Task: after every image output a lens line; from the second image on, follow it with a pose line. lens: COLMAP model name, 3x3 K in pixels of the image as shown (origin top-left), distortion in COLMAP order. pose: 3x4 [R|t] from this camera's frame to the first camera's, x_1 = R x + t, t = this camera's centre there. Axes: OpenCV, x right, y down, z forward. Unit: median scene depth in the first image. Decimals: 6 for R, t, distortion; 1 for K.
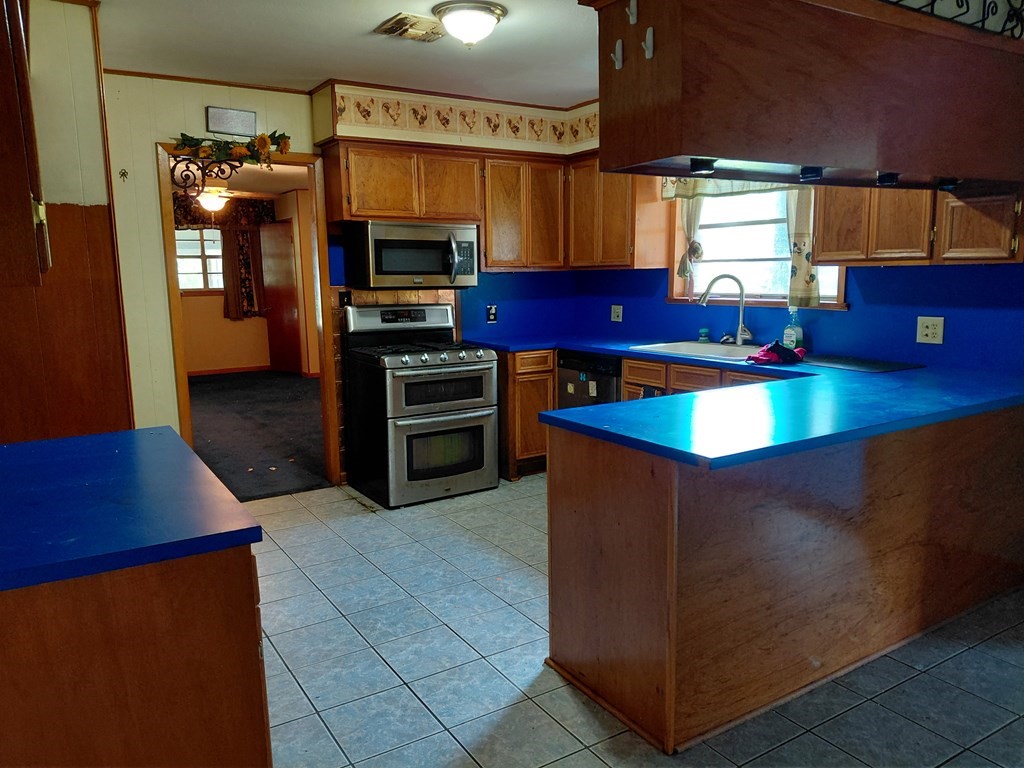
lens RADIAL K [[751.6, 0, 550.9], [0, 751.6, 383.9], [0, 0, 1]] dist [0.080317, -0.116126]
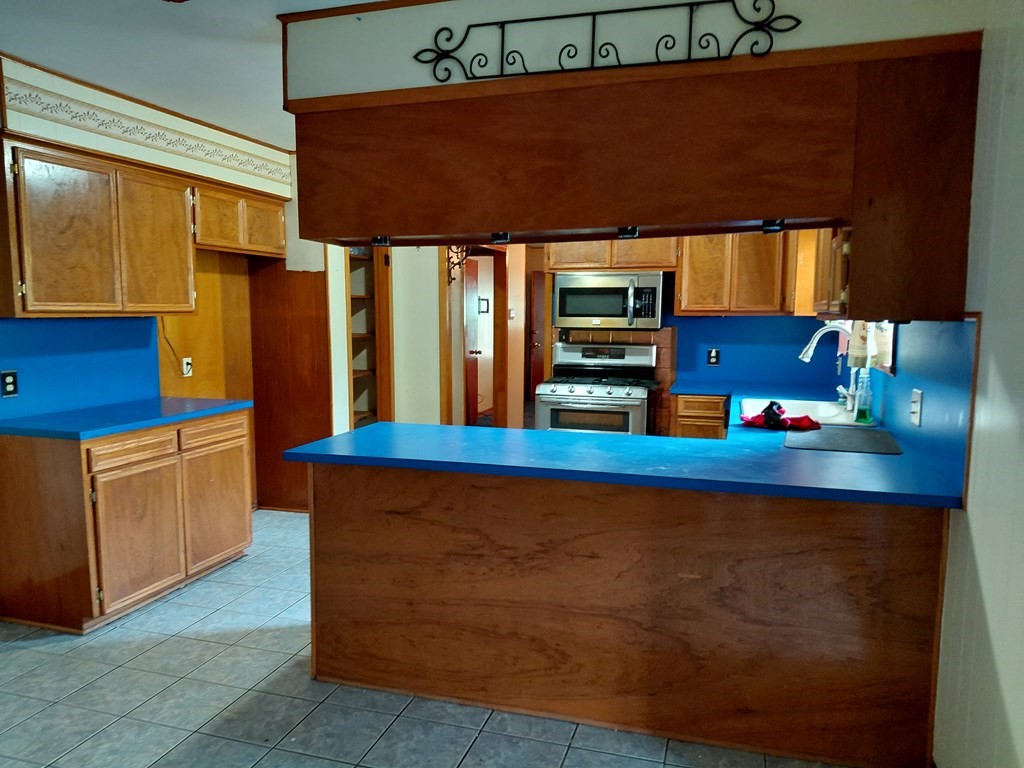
lens RADIAL K [[784.5, 0, 512.0], [0, 784.5, 384.0], [0, 0, 1]] dist [0.079007, 0.000320]
pose [[0.631356, 0.087929, -0.770492, 0.681599], [-0.128265, 0.991707, 0.008070, -0.038731], [0.764812, 0.093732, 0.637399, 0.160560]]
